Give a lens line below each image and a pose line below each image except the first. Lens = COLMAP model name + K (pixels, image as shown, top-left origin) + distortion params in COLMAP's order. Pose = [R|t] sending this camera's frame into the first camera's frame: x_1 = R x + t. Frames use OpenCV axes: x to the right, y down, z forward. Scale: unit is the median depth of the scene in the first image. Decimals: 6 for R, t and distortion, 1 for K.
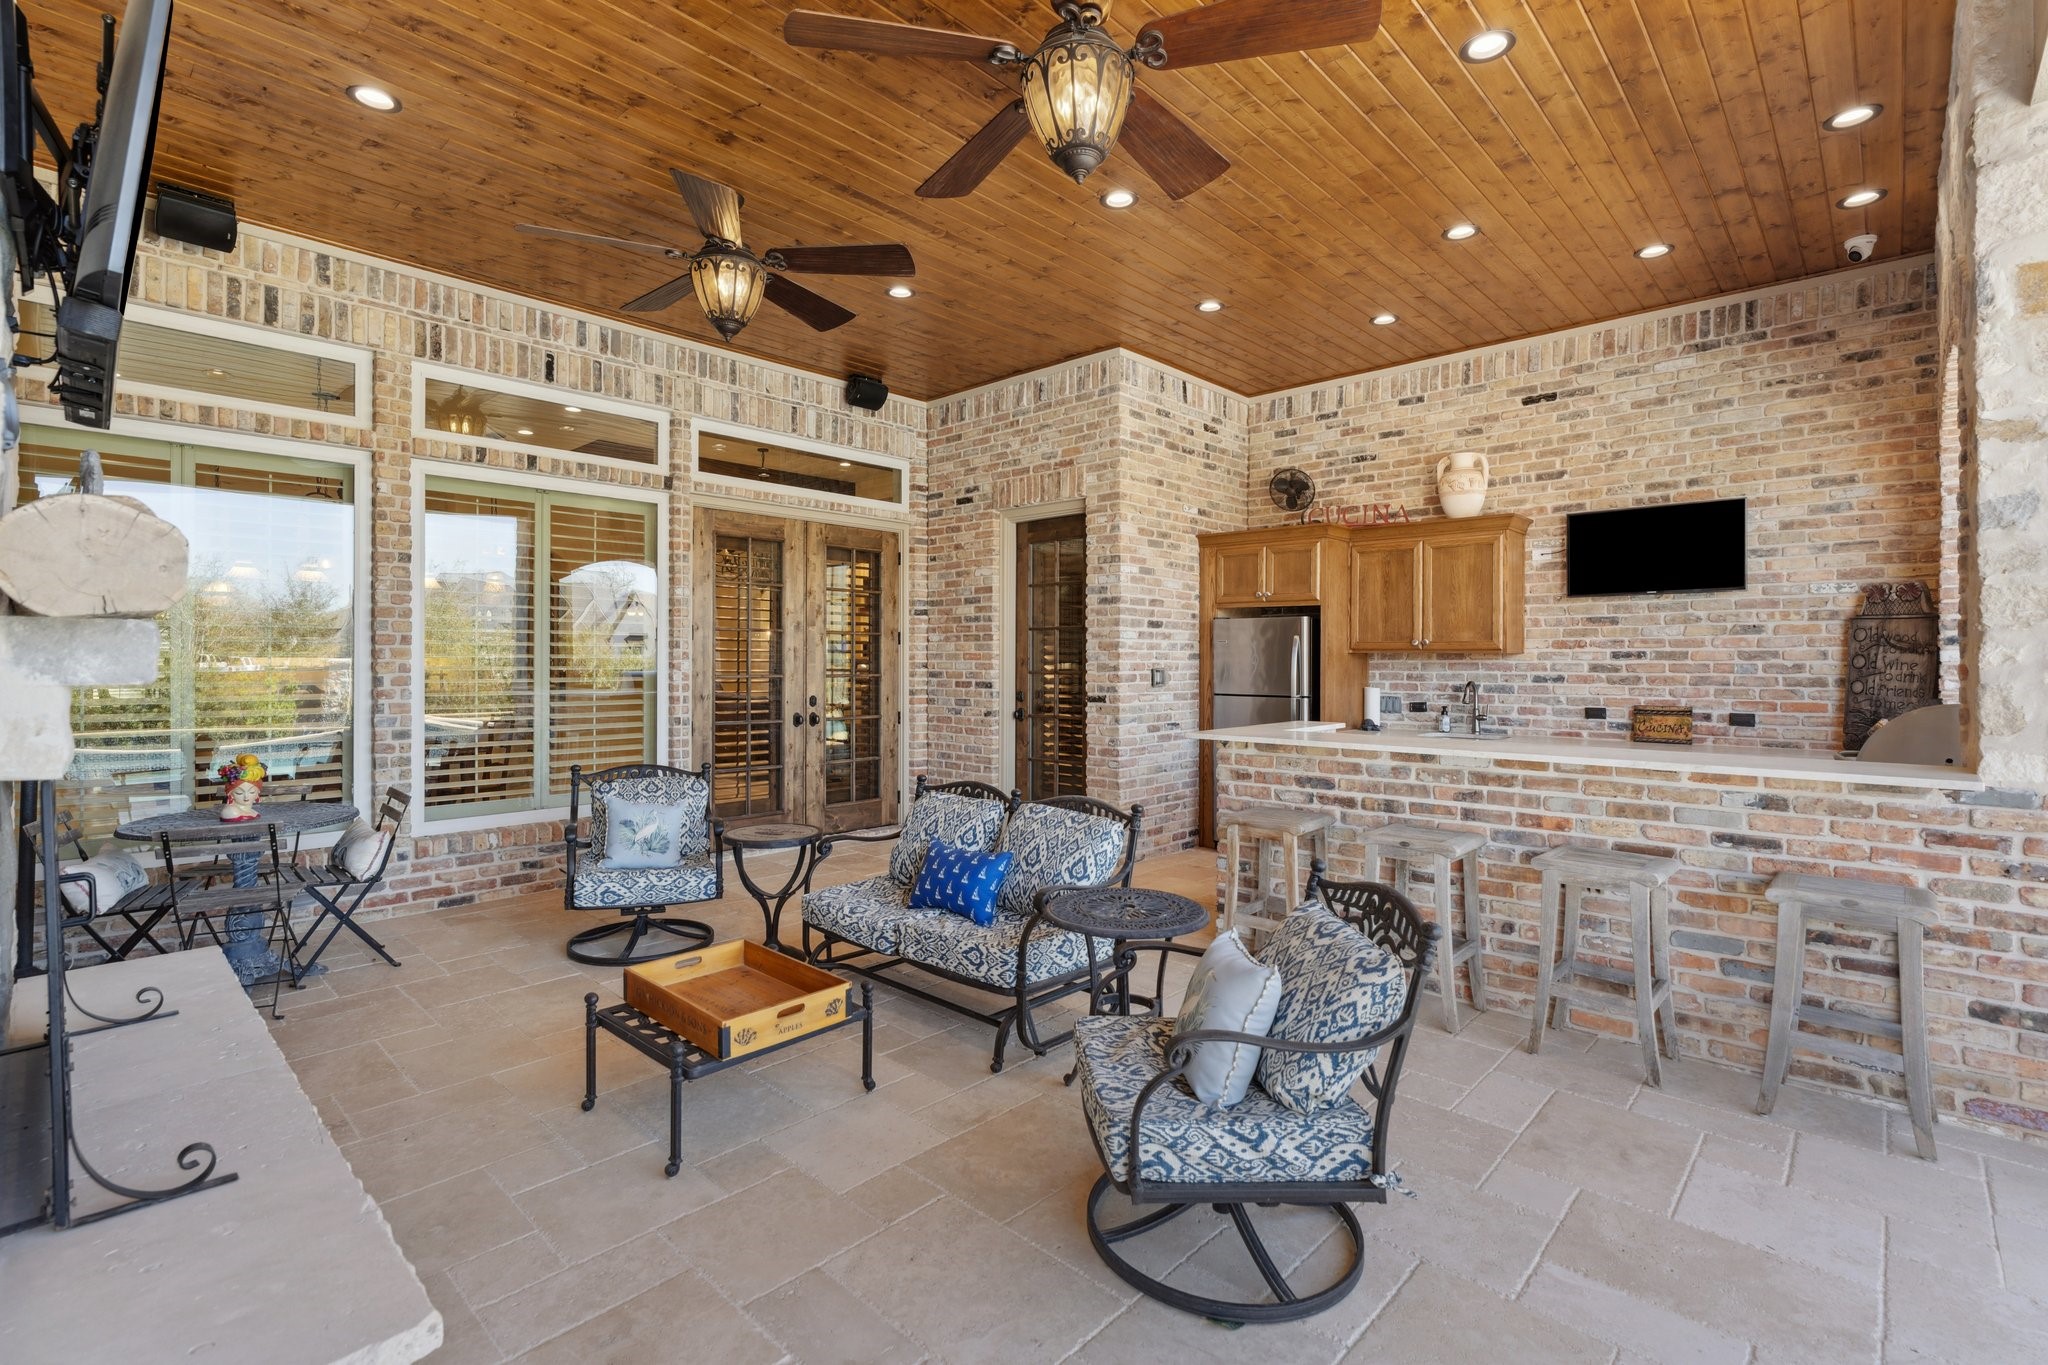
lens RADIAL K [[931.5, 0, 1023.6], [0, 931.5, 667.8], [0, 0, 1]] dist [-0.005688, 0.001083]
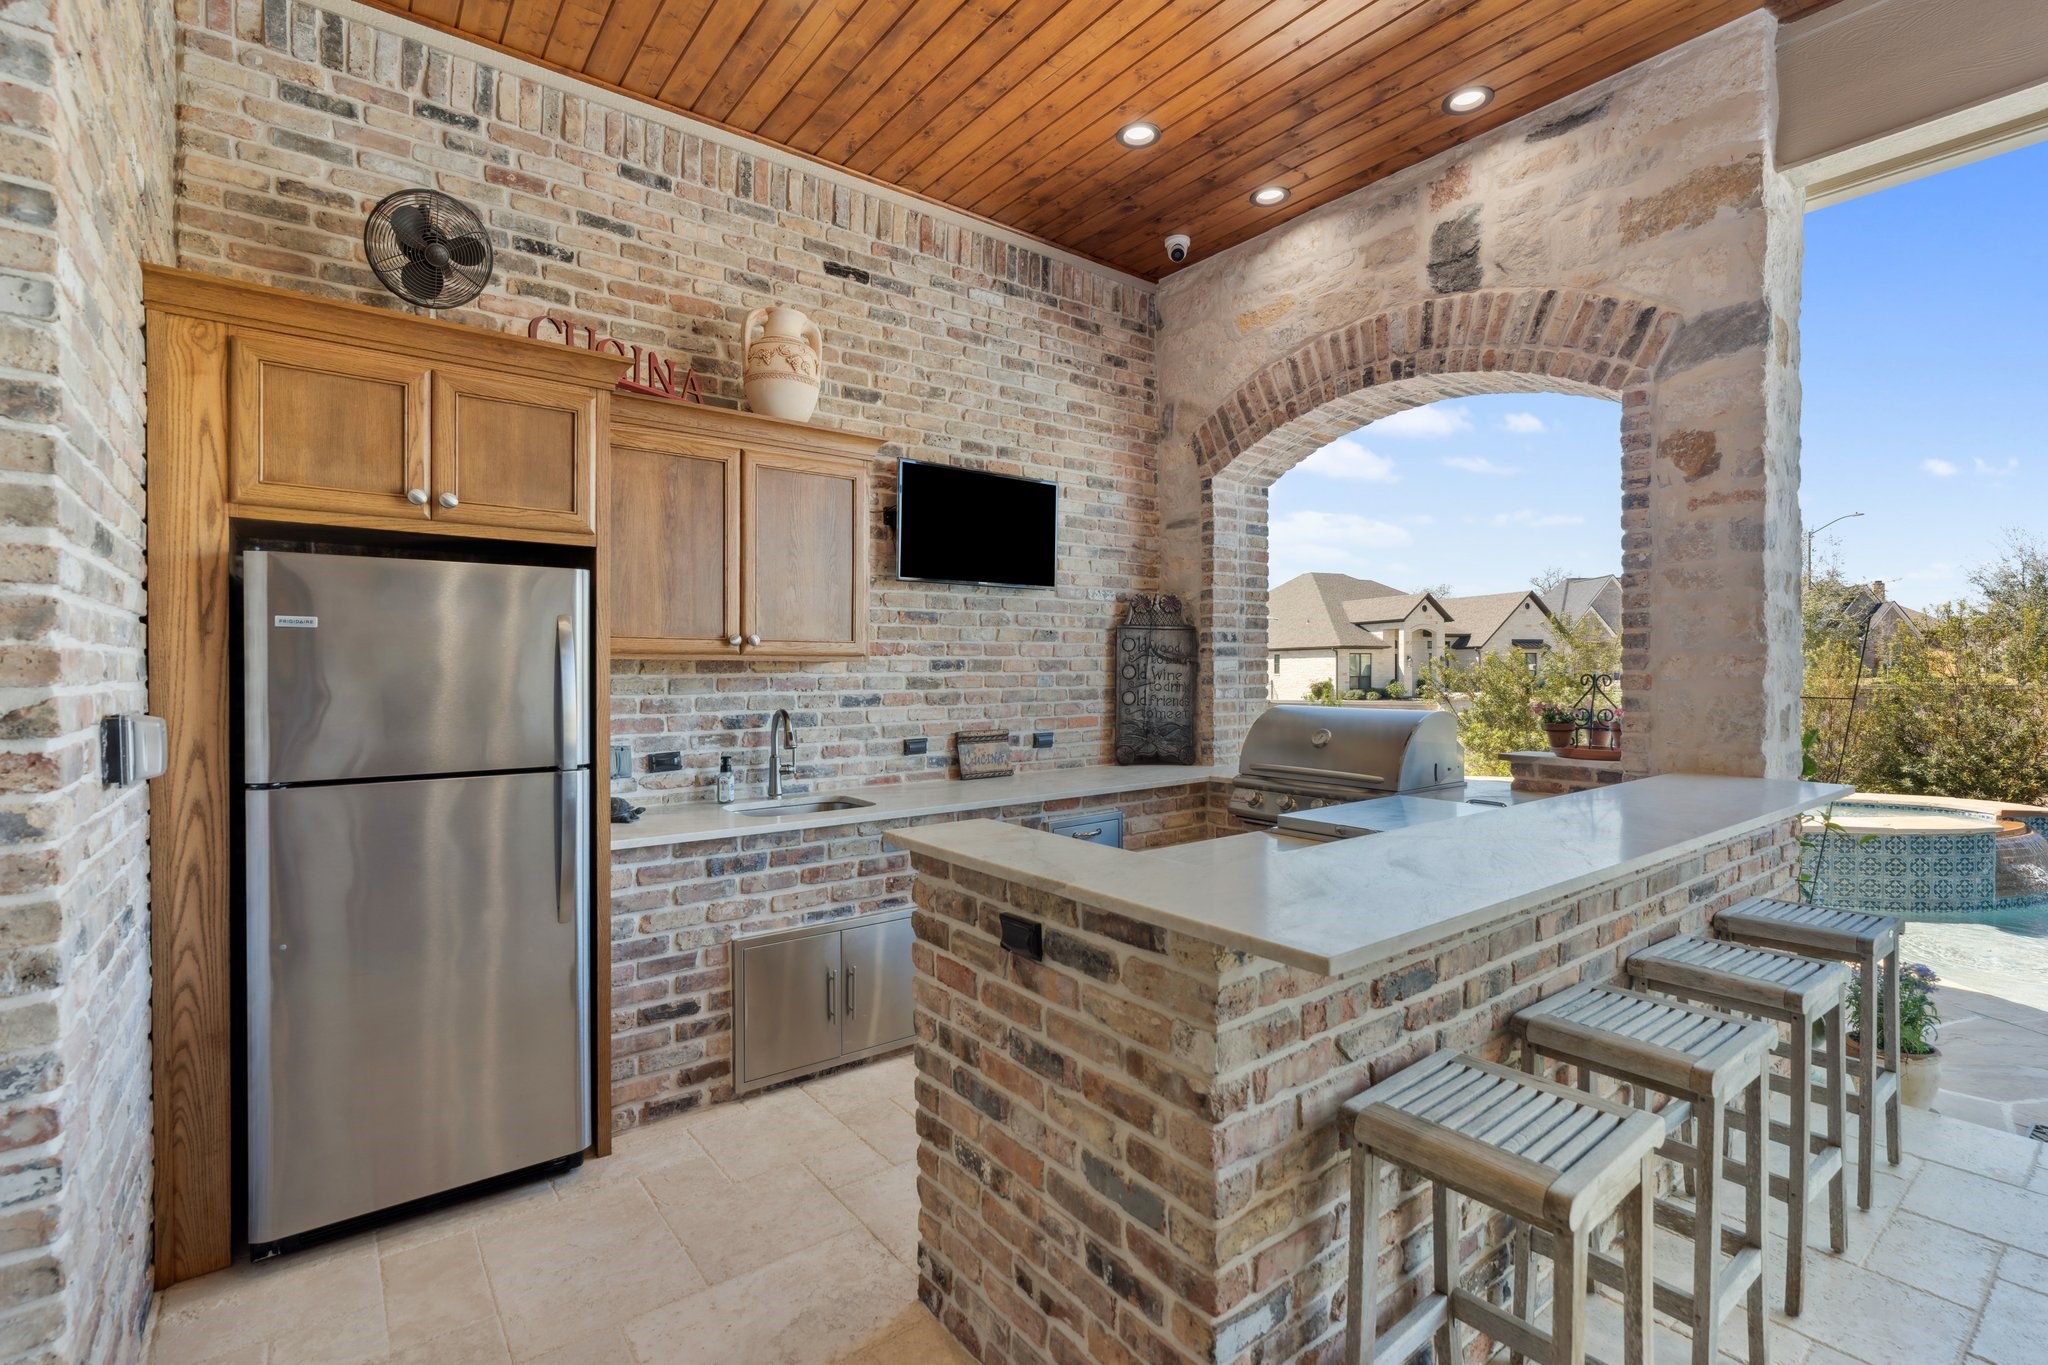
lens RADIAL K [[931.5, 0, 1022.9], [0, 931.5, 672.9], [0, 0, 1]] dist [-0.005688, 0.001083]
pose [[0.161316, -0.006588, 0.986881, -0.075677], [0.012480, 0.999911, 0.004635, -0.009970], [-0.986824, 0.011569, 0.161384, 0.816955]]
